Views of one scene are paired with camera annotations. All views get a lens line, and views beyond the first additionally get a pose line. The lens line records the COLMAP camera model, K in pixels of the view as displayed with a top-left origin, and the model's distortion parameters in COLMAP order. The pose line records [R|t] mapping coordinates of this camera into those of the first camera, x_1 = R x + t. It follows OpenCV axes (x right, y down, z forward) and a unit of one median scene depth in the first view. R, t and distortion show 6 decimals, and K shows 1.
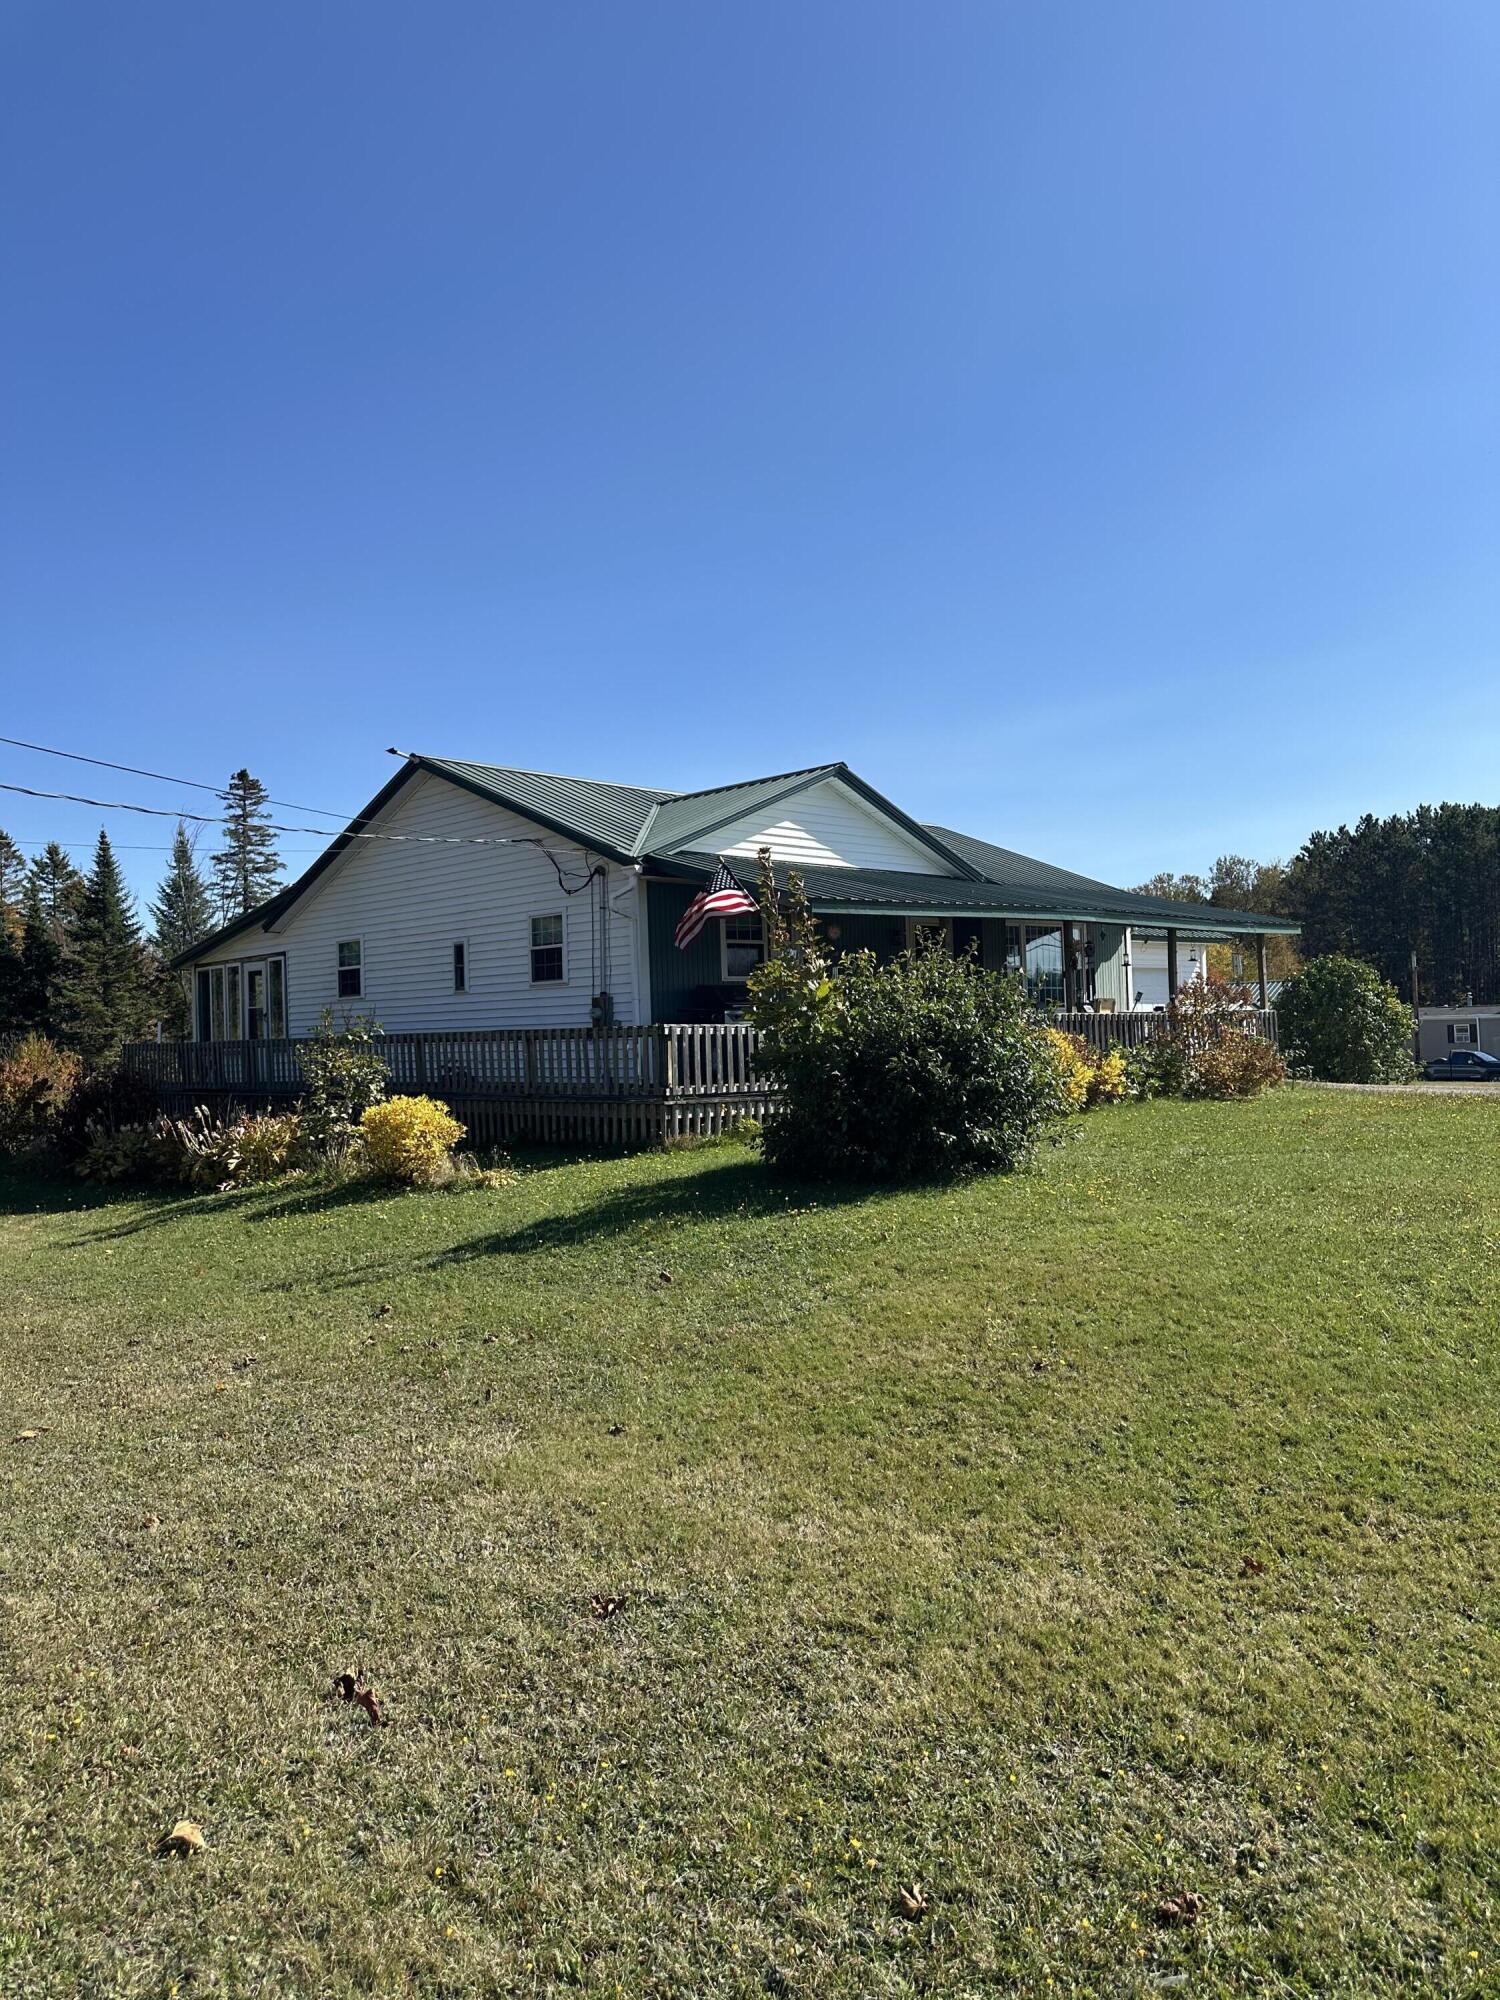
lens RADIAL K [[1421.8, 0, 757.7], [0, 1421.8, 1002.9], [0, 0, 1]] dist [0.053368, -0.003190]
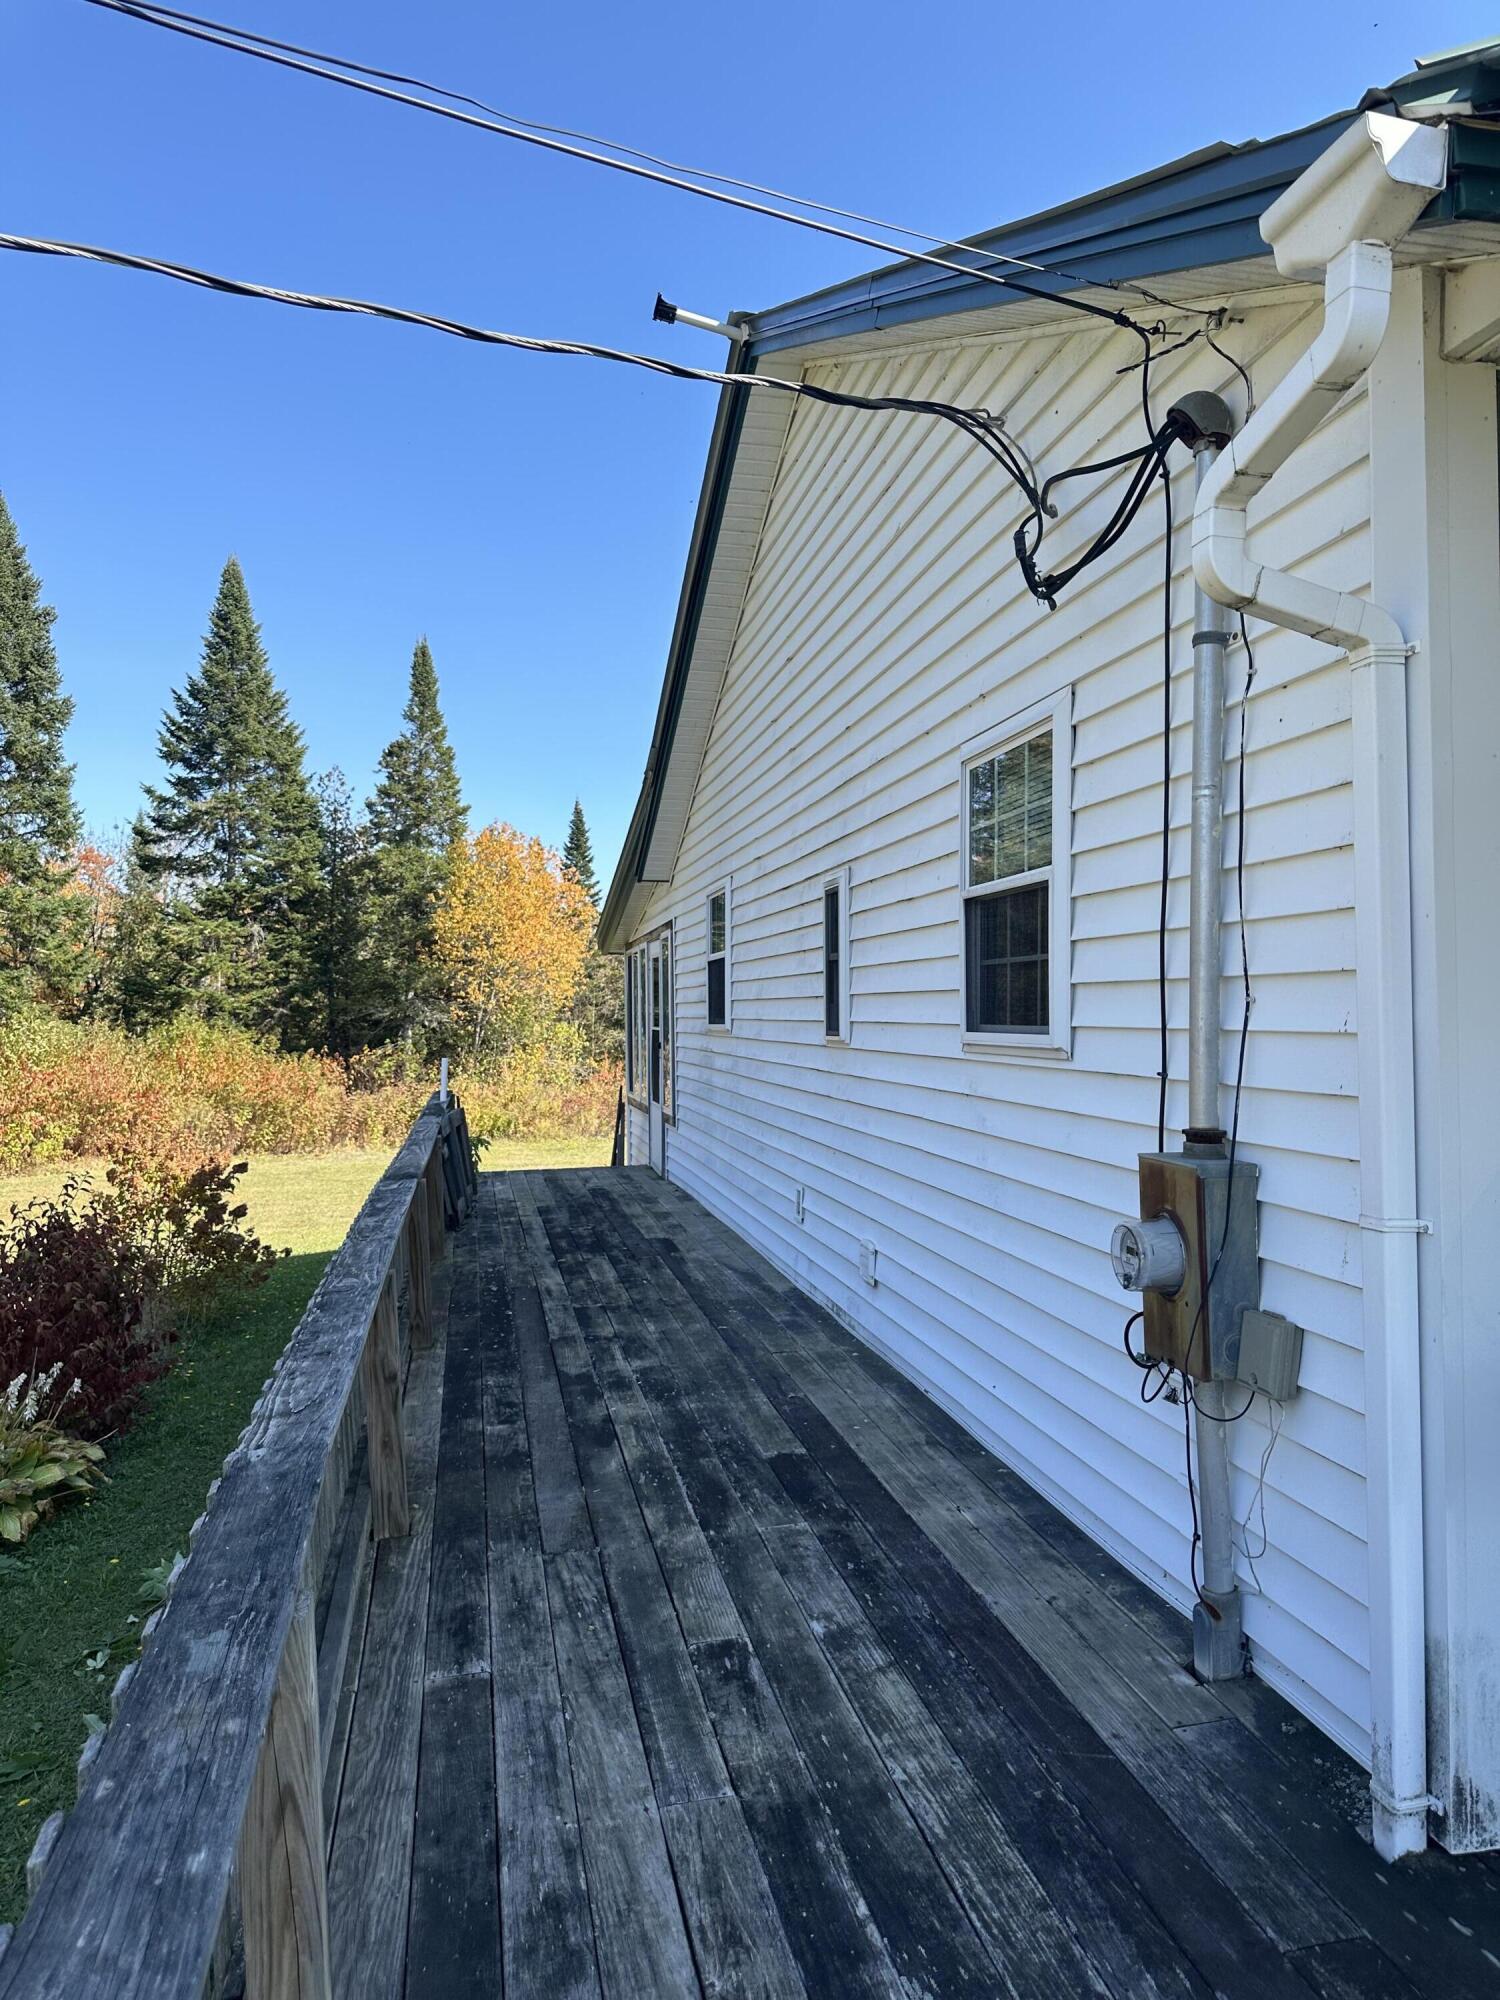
lens RADIAL K [[1421.8, 0, 748.7], [0, 1421.8, 1010.7], [0, 0, 1]] dist [0.053368, -0.003190]
pose [[0.844011, 0.022768, -0.535842, -0.054945], [-0.008449, 0.999539, 0.029162, -0.023010], [0.536259, -0.020085, 0.843815, 0.718113]]
